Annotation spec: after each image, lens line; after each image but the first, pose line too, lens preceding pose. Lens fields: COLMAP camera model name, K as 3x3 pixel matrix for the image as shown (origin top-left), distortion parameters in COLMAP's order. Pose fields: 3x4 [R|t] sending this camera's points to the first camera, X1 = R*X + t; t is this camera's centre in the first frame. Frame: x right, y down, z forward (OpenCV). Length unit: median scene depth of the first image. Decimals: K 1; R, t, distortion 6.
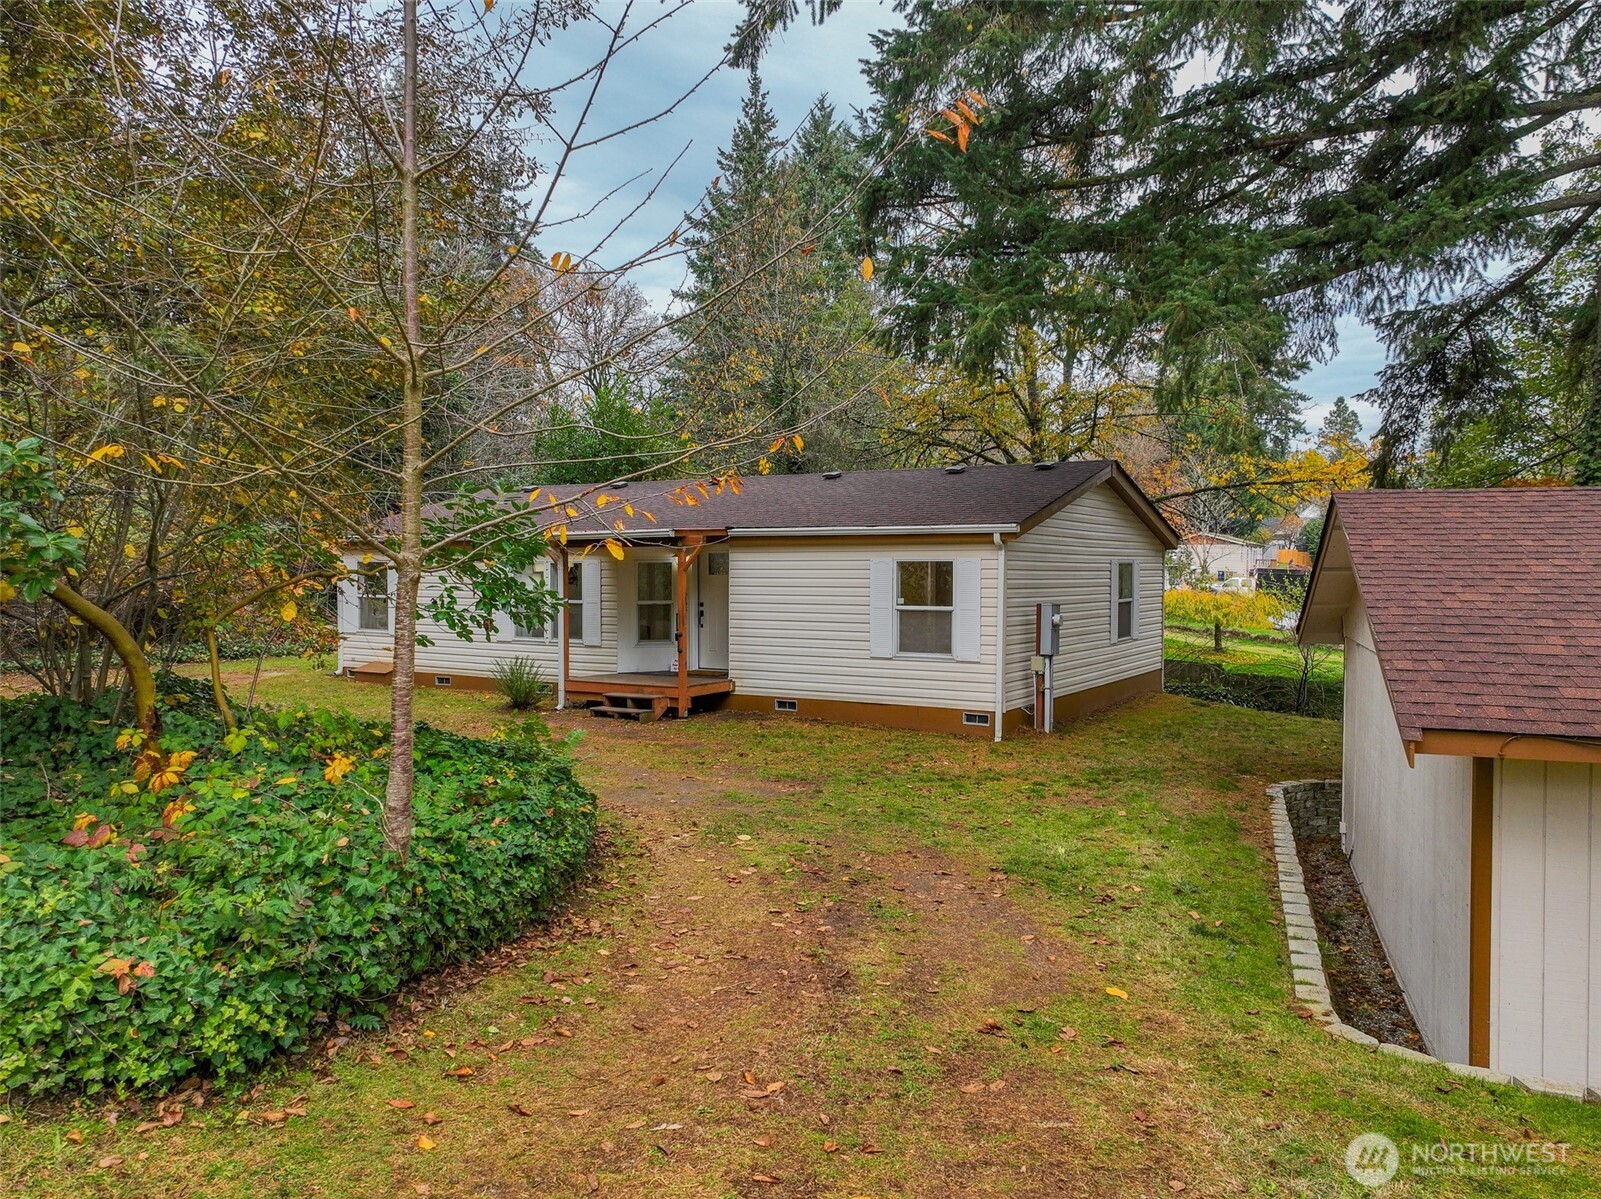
lens RADIAL K [[1127.8, 0, 796.8], [0, 1127.8, 595.7], [0, 0, 1]] dist [-0.000756, 0.000034]
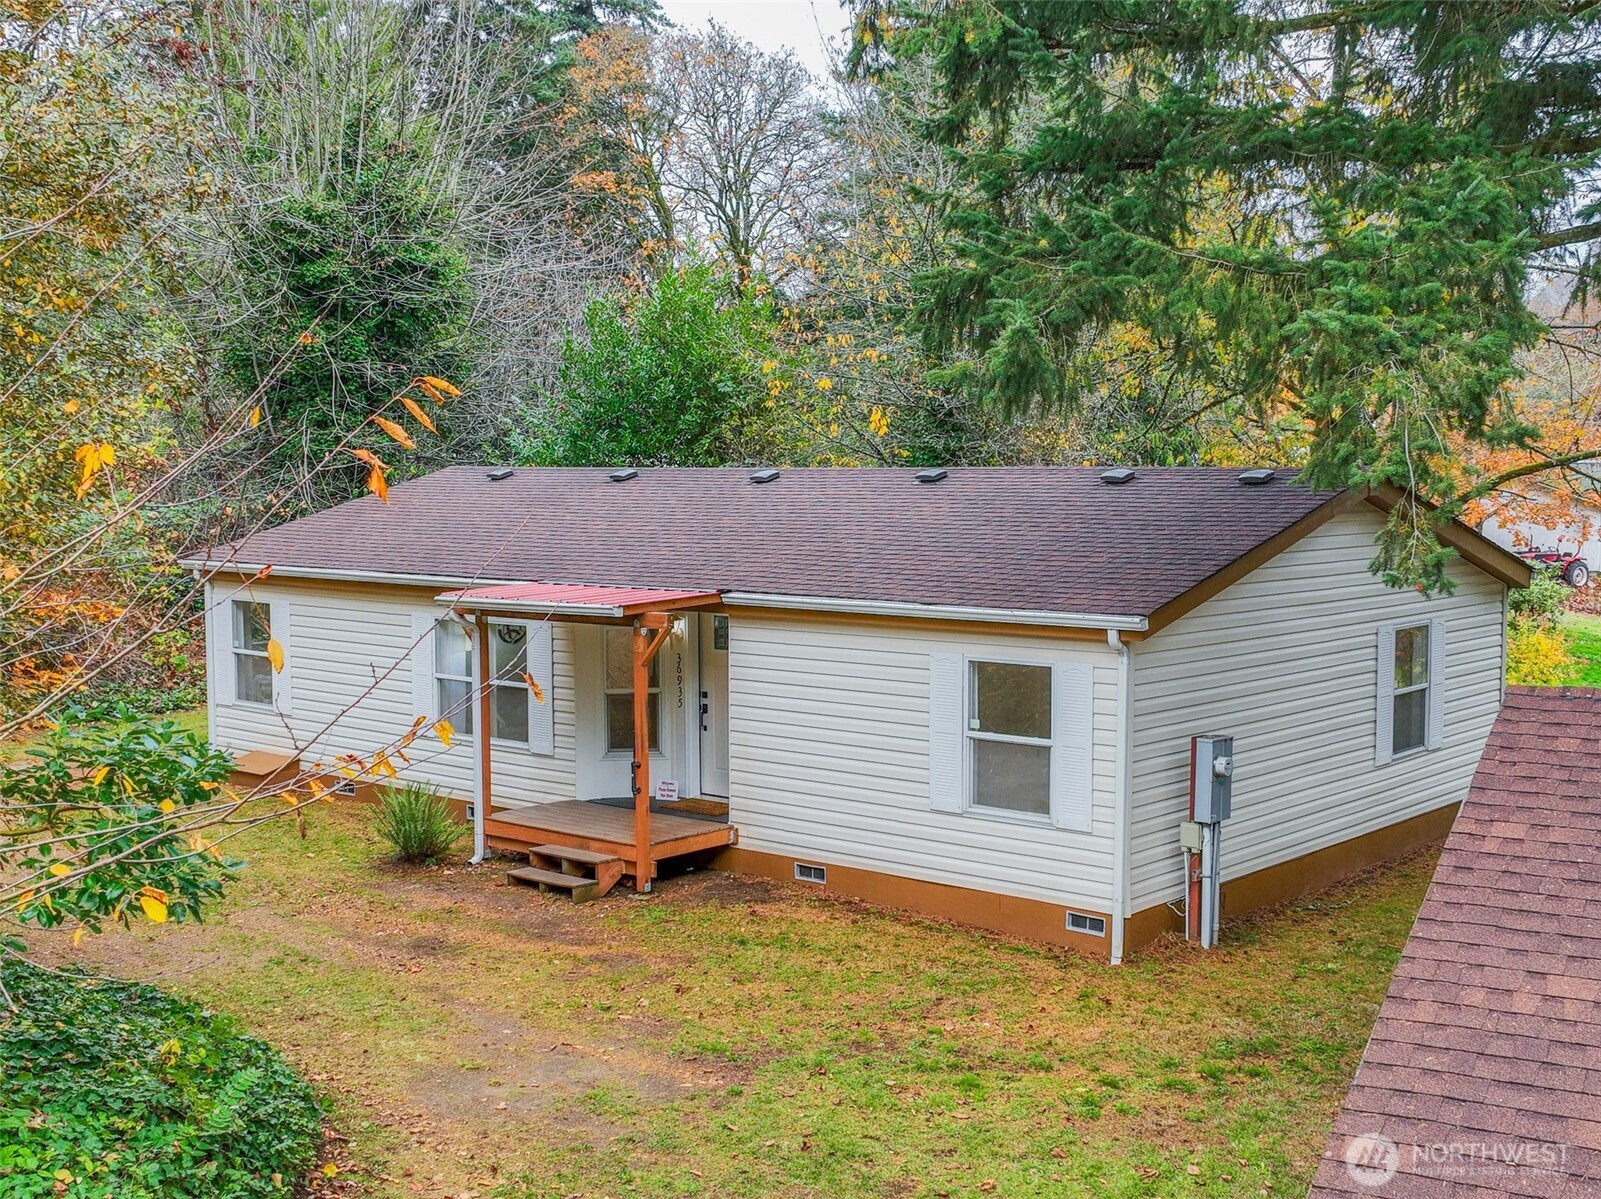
lens RADIAL K [[1798.6, 0, 802.9], [0, 1798.6, 602.6], [0, 0, 1]] dist [0.013127, 0.000000]
pose [[0.987480, 0.007525, -0.157567, 0.153960], [-0.000244, 0.998933, 0.046174, -0.107741], [0.157746, -0.045558, 0.986428, 0.007400]]
